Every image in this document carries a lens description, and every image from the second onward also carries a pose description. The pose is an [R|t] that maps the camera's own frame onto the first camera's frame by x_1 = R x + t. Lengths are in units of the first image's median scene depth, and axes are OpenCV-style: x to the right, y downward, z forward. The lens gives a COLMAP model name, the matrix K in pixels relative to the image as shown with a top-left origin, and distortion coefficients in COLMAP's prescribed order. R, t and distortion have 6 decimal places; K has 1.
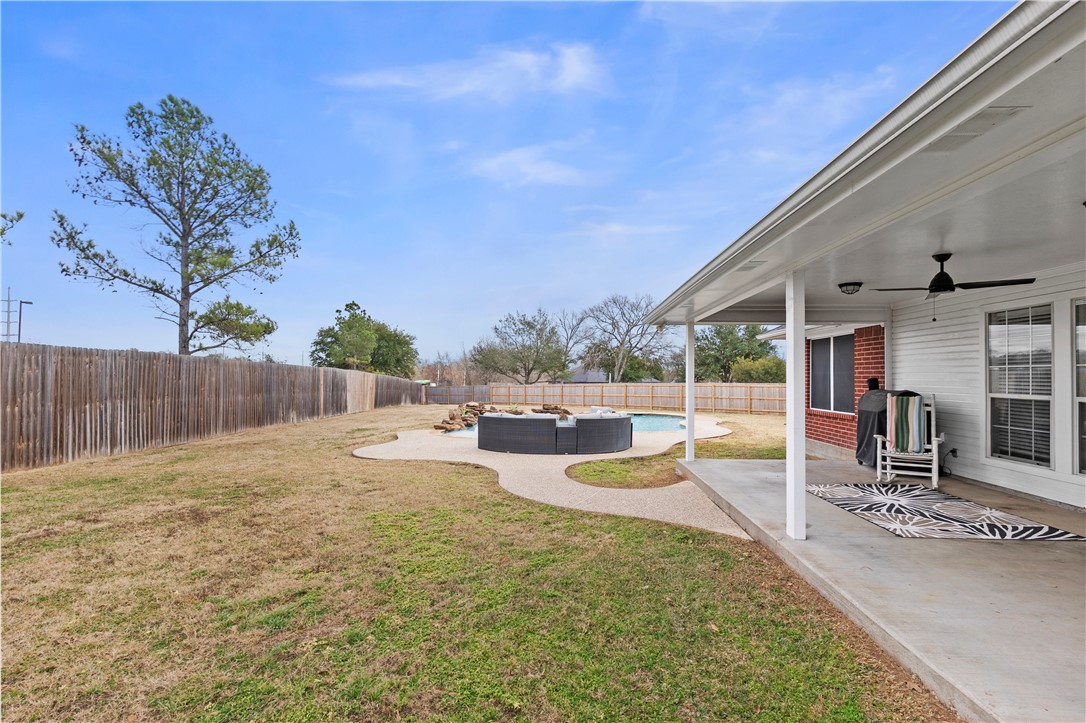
lens RADIAL K [[502.8, 0, 541.1], [0, 502.8, 367.2], [0, 0, 1]] dist [-0.004828, 0.000740]
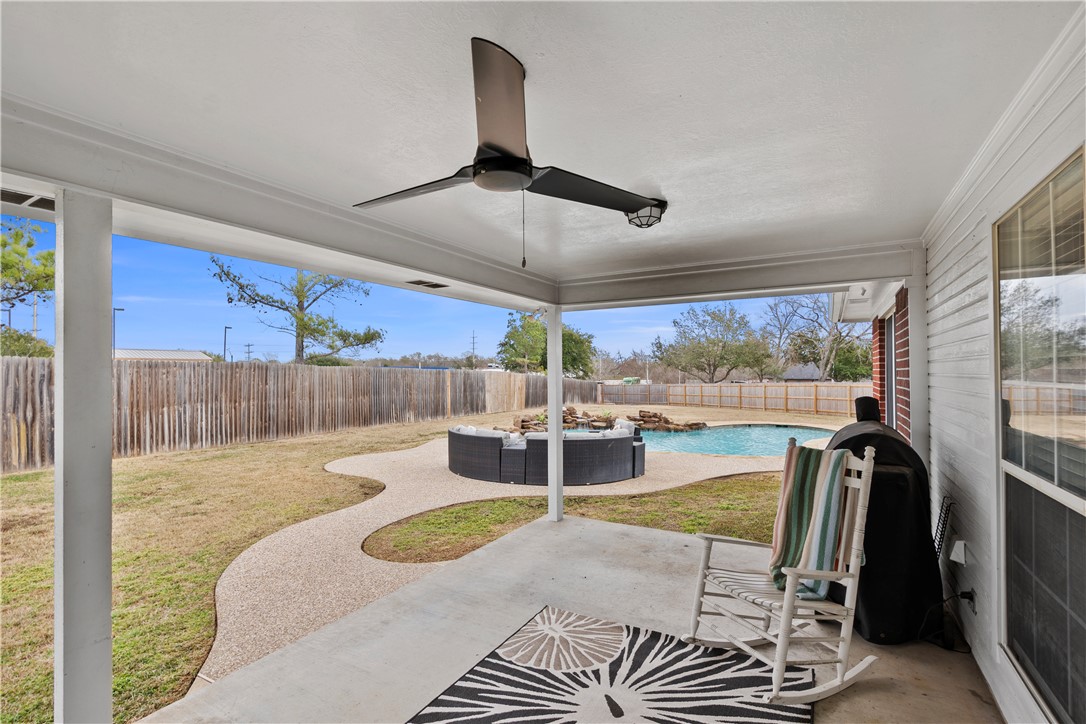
lens RADIAL K [[502.8, 0, 541.1], [0, 502.8, 368.1], [0, 0, 1]] dist [-0.004828, 0.000740]
pose [[0.893002, -0.014579, -0.449817, 0.366780], [0.019132, 0.999801, 0.005578, -0.008493], [0.449646, -0.013587, 0.893104, 0.261209]]
